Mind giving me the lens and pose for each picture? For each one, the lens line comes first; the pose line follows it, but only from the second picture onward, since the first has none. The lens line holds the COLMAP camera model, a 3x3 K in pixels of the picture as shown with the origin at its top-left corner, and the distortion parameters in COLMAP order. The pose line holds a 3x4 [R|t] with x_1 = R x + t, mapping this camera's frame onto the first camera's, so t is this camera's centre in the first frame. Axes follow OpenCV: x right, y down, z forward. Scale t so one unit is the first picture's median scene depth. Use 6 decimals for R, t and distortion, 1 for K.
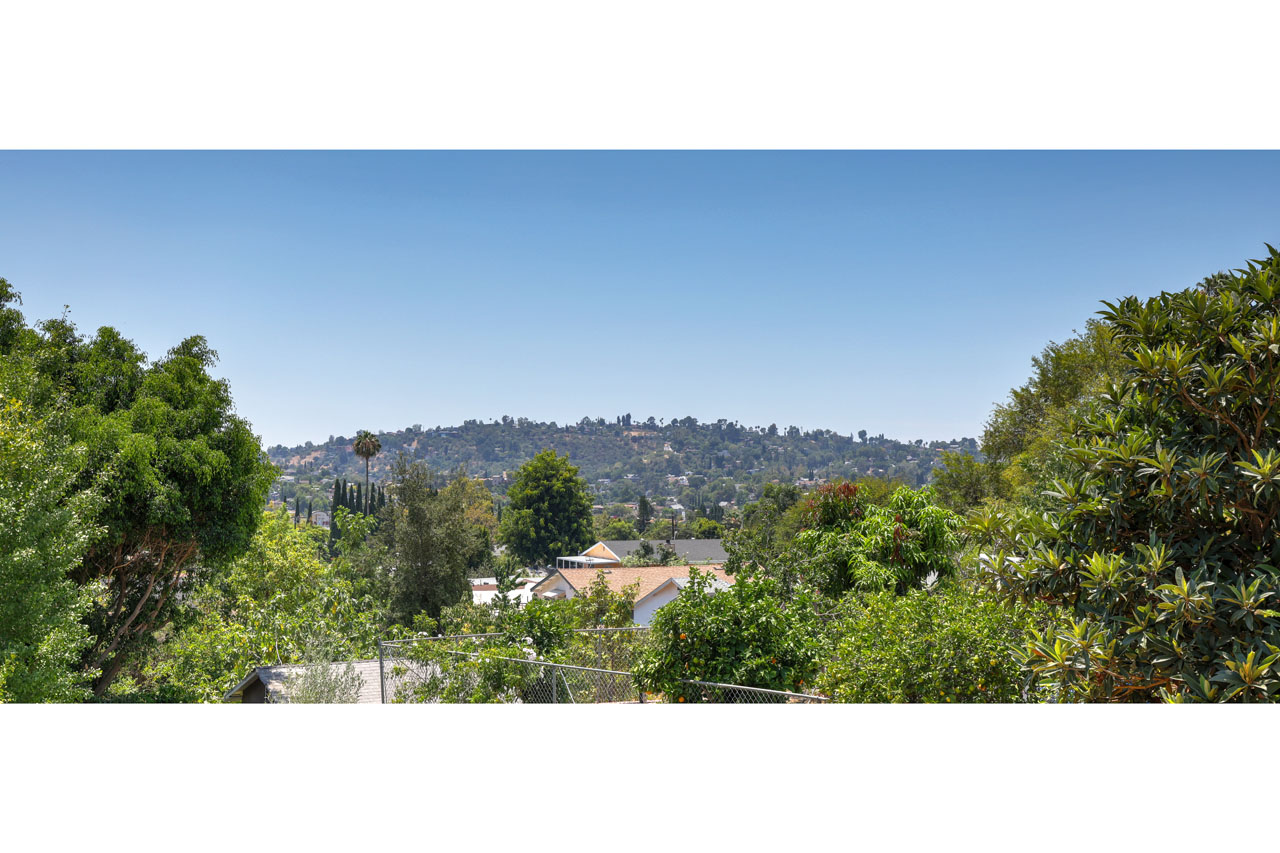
lens RADIAL K [[1370.0, 0, 639.0], [0, 1370.0, 425.6], [0, 0, 1]] dist [-0.006519, 0.000000]
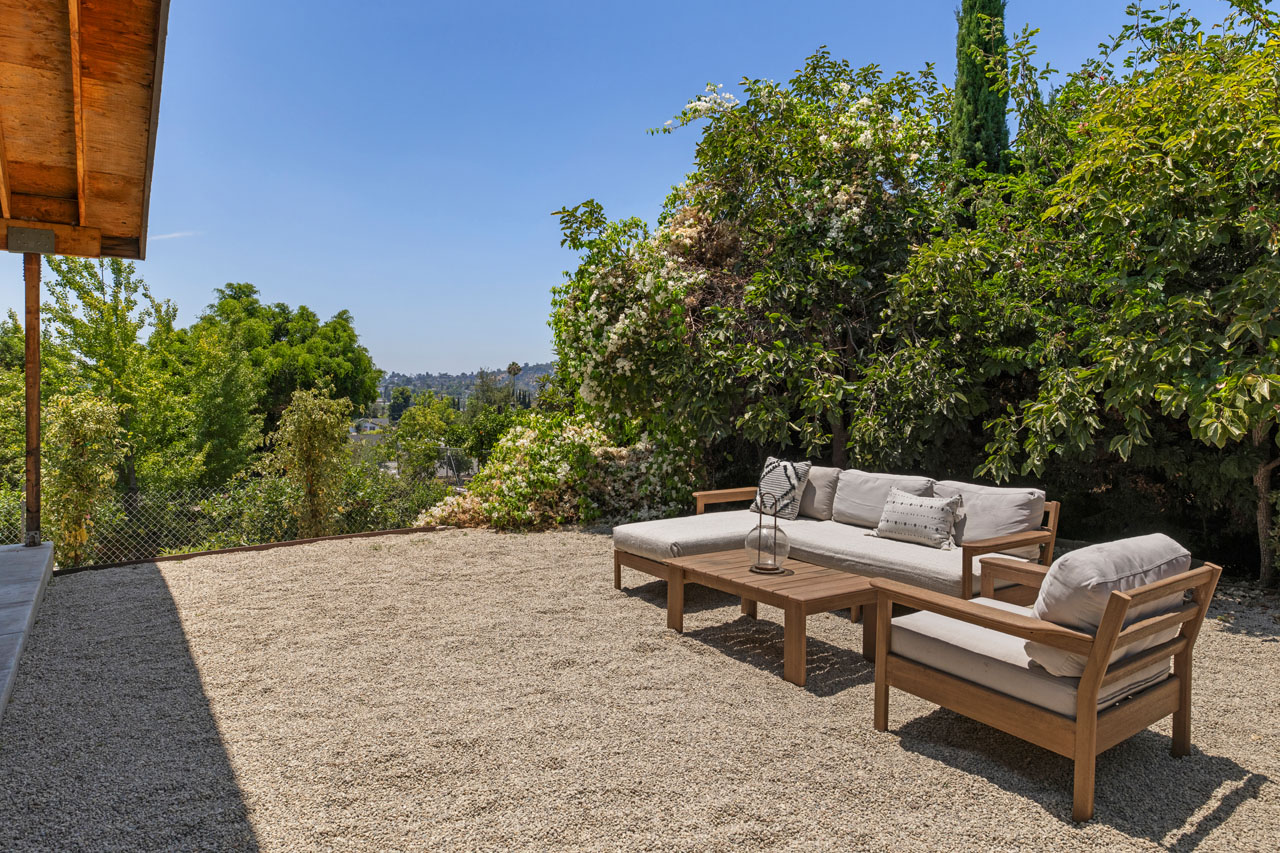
lens RADIAL K [[740.5, 0, 643.2], [0, 740.5, 415.1], [0, 0, 1]] dist [0.002315, 0.000563]
pose [[0.998586, 0.001029, -0.053146, 0.122982], [0.002888, 0.997285, 0.073575, 0.008999], [0.053078, -0.073625, 0.995873, -0.087389]]
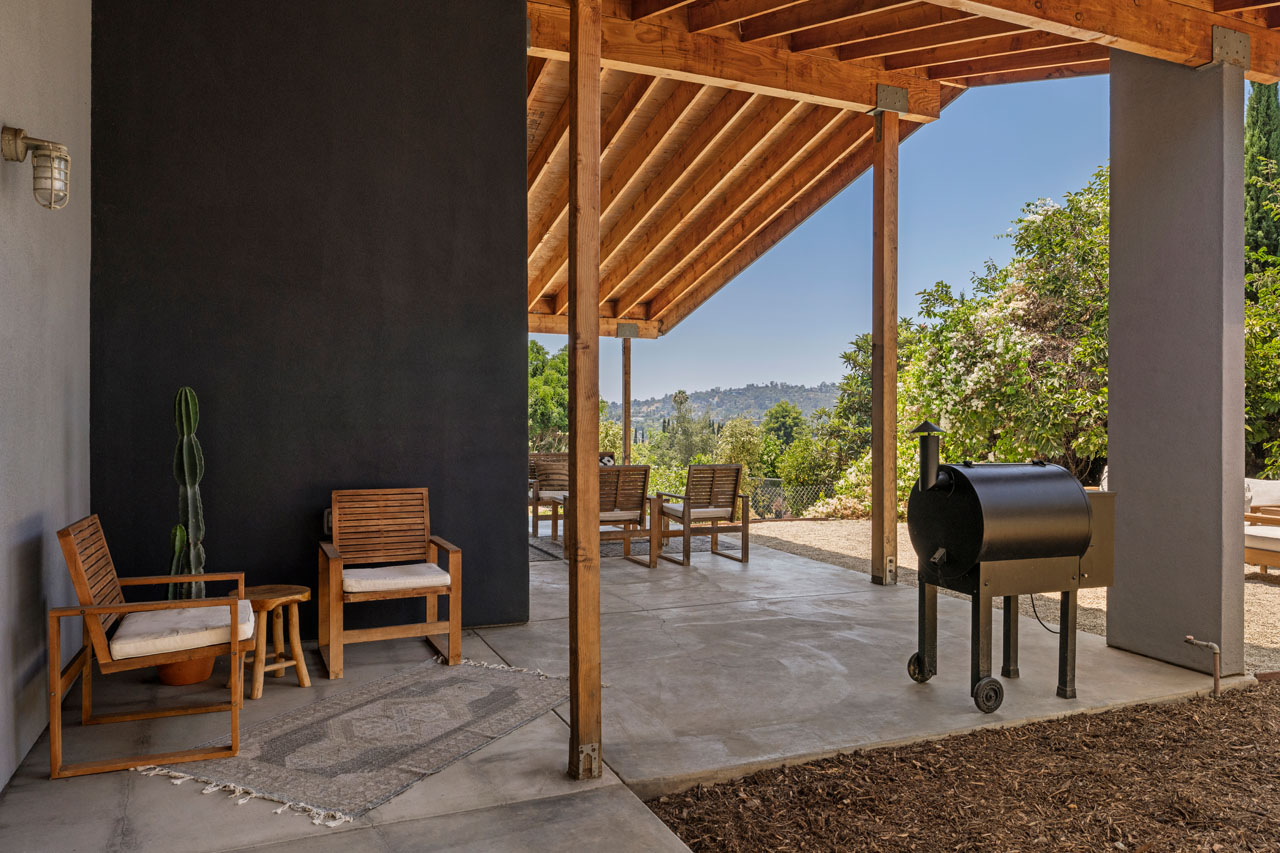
lens RADIAL K [[862.7, 0, 635.9], [0, 862.7, 434.6], [0, 0, 1]] dist [-0.002772, -0.009748]
pose [[0.966621, 0.008588, -0.256068, 0.081505], [0.005376, 0.998538, 0.053785, 0.005110], [0.256156, -0.053366, 0.965161, -0.195199]]
